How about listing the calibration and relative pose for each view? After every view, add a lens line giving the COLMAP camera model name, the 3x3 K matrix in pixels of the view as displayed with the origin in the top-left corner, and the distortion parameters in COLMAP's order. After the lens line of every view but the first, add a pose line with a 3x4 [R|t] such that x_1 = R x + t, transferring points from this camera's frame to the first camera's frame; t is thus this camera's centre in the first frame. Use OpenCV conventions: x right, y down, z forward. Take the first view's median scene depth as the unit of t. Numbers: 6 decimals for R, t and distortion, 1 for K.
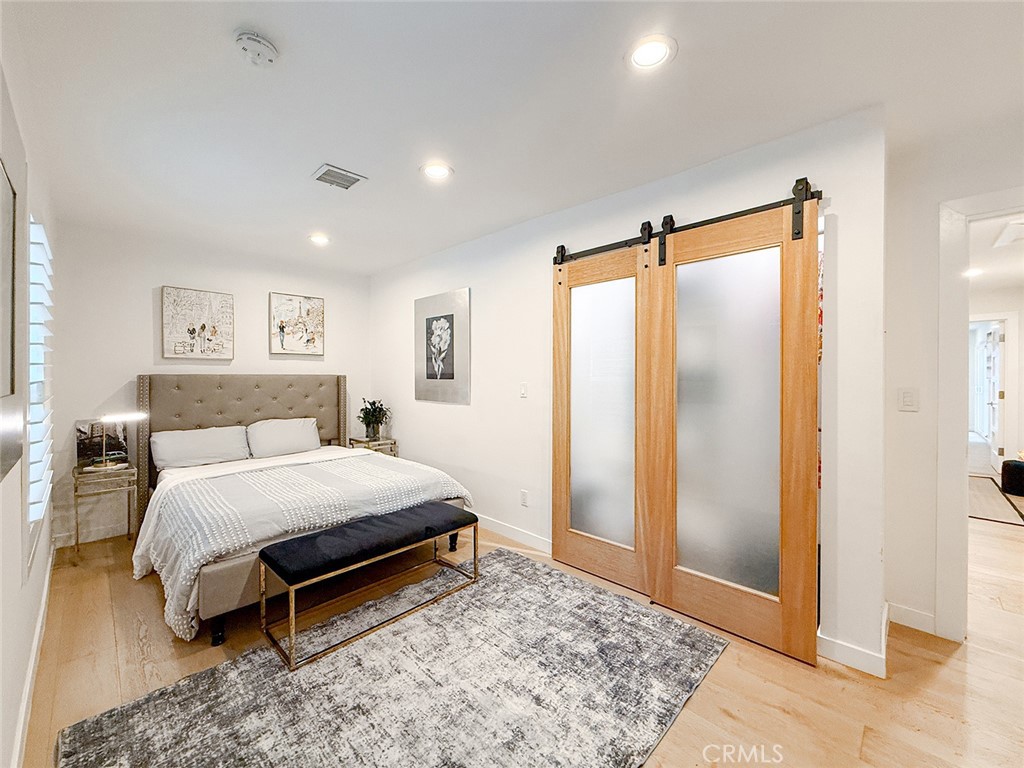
lens RADIAL K [[417.6, 0, 515.7], [0, 417.6, 378.2], [0, 0, 1]] dist [-0.000494, 0.000184]
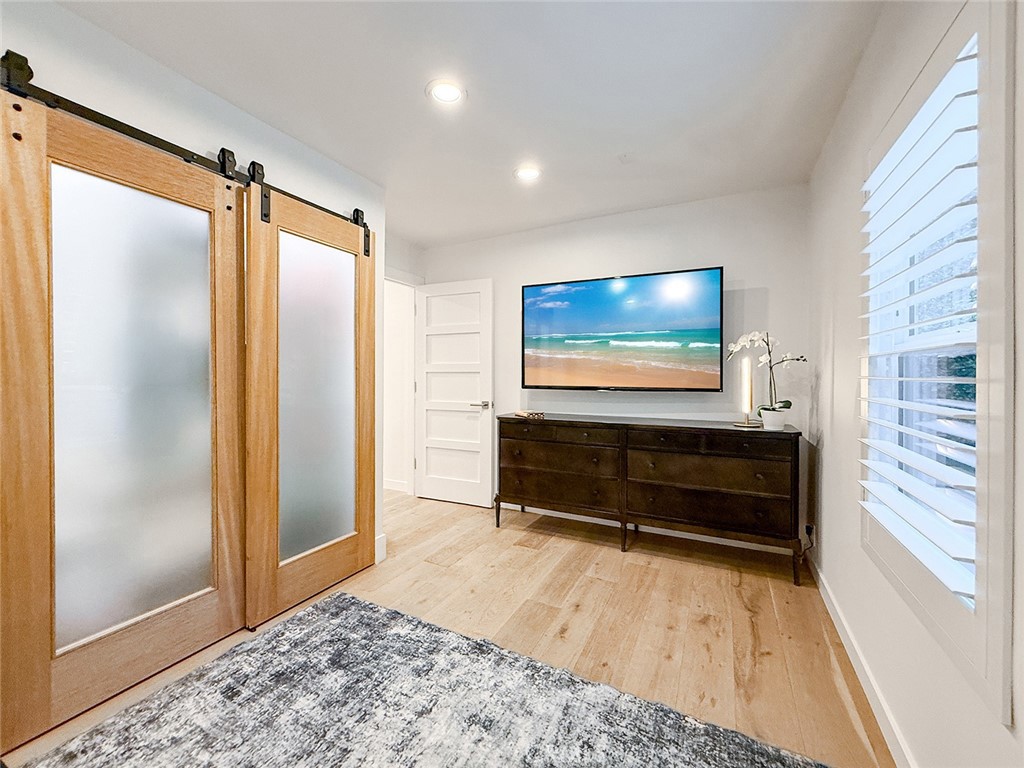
lens RADIAL K [[410.1, 0, 503.9], [0, 410.1, 376.3], [0, 0, 1]] dist [-0.000003, -0.000013]
pose [[-0.273873, -0.004863, 0.961753, -0.612334], [0.000714, 0.999986, 0.005260, 0.042347], [-0.961766, 0.002127, -0.273866, 0.797943]]
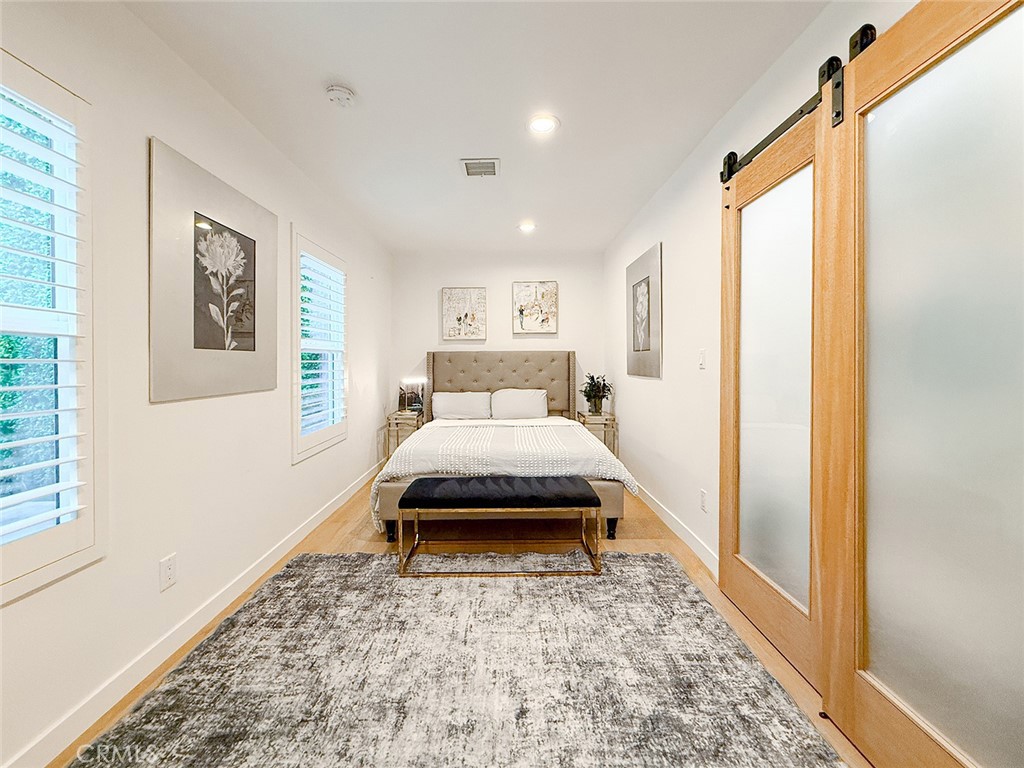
lens RADIAL K [[418.2, 0, 502.4], [0, 418.2, 365.5], [0, 0, 1]] dist [0.000575, 0.000162]
pose [[0.684497, -0.000210, -0.729015, 0.473840], [0.001734, 0.999998, 0.001340, 0.054925], [0.729013, -0.002181, 0.684496, 0.298078]]
